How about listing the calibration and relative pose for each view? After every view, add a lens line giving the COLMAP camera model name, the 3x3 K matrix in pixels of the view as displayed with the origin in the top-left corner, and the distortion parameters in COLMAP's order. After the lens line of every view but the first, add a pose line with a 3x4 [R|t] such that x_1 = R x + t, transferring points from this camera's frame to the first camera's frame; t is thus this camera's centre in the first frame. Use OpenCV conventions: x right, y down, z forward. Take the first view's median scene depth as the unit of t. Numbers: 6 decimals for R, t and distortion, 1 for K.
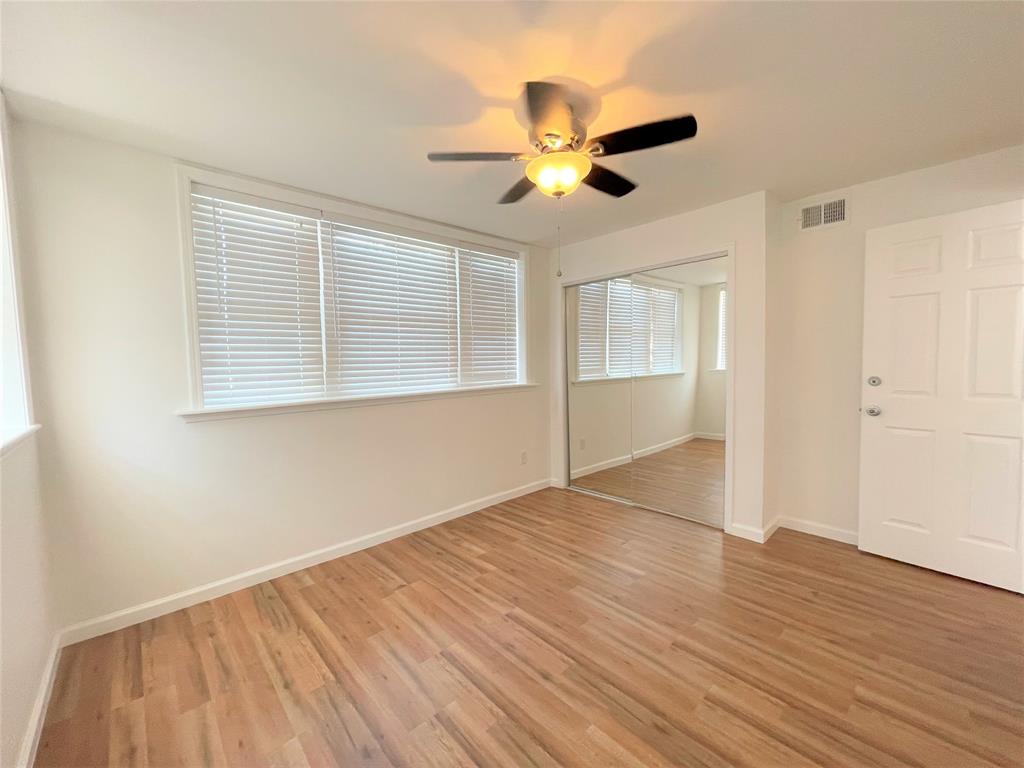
lens RADIAL K [[417.4, 0, 510.8], [0, 417.4, 383.0], [0, 0, 1]] dist [-0.001717, -0.000777]
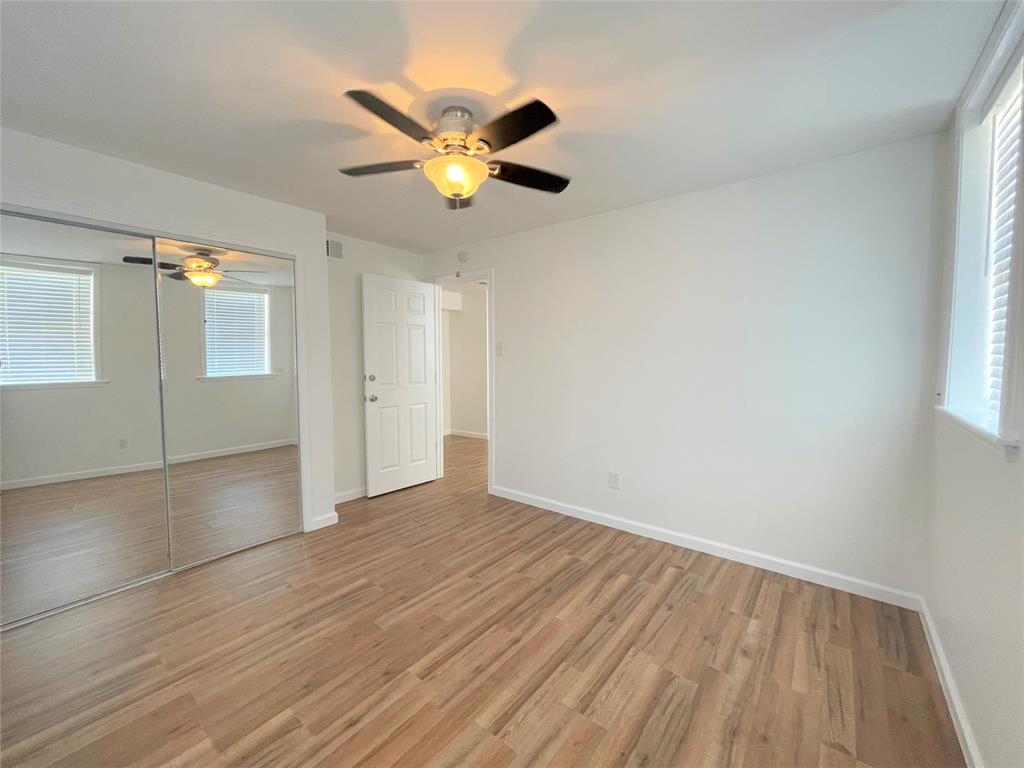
lens RADIAL K [[417.4, 0, 512.5], [0, 417.4, 379.6], [0, 0, 1]] dist [-0.001717, -0.000777]
pose [[-0.159234, -0.030958, 0.986755, -0.664137], [0.065163, 0.996999, 0.041795, -0.027595], [-0.985088, 0.070955, -0.156739, 0.756383]]
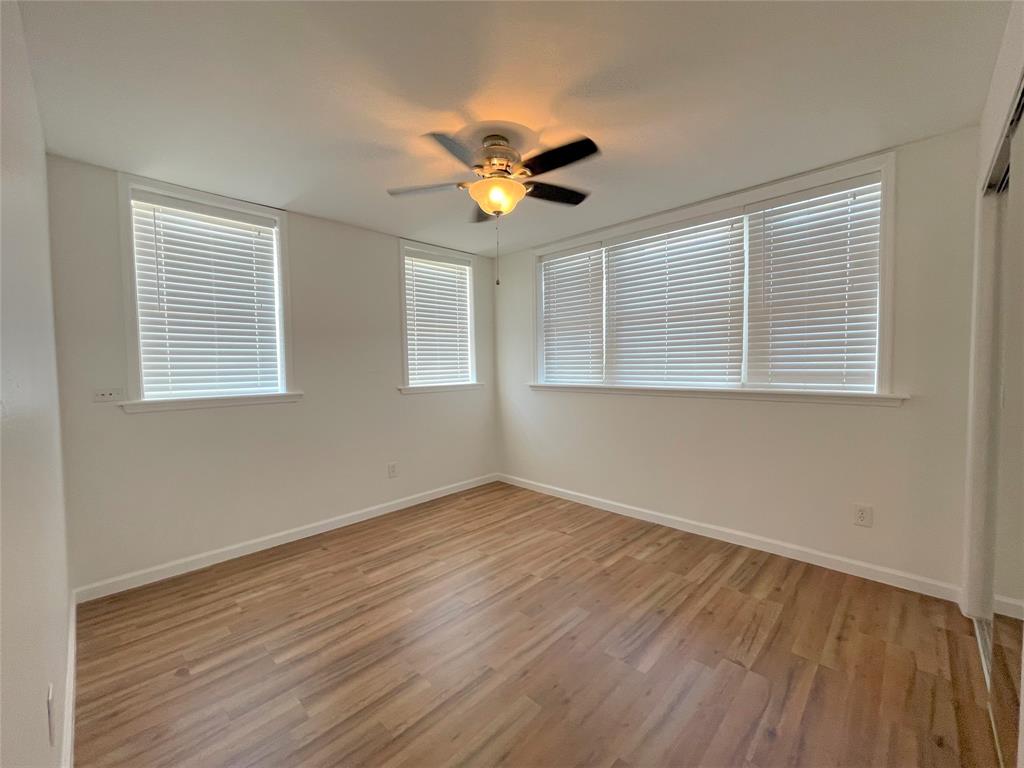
lens RADIAL K [[417.4, 0, 509.7], [0, 417.4, 384.0], [0, 0, 1]] dist [-0.001717, -0.000777]
pose [[0.047234, 0.064537, -0.996797, 0.923731], [-0.045140, 0.997029, 0.062413, -0.037658], [0.997863, 0.042047, 0.050007, 0.710477]]
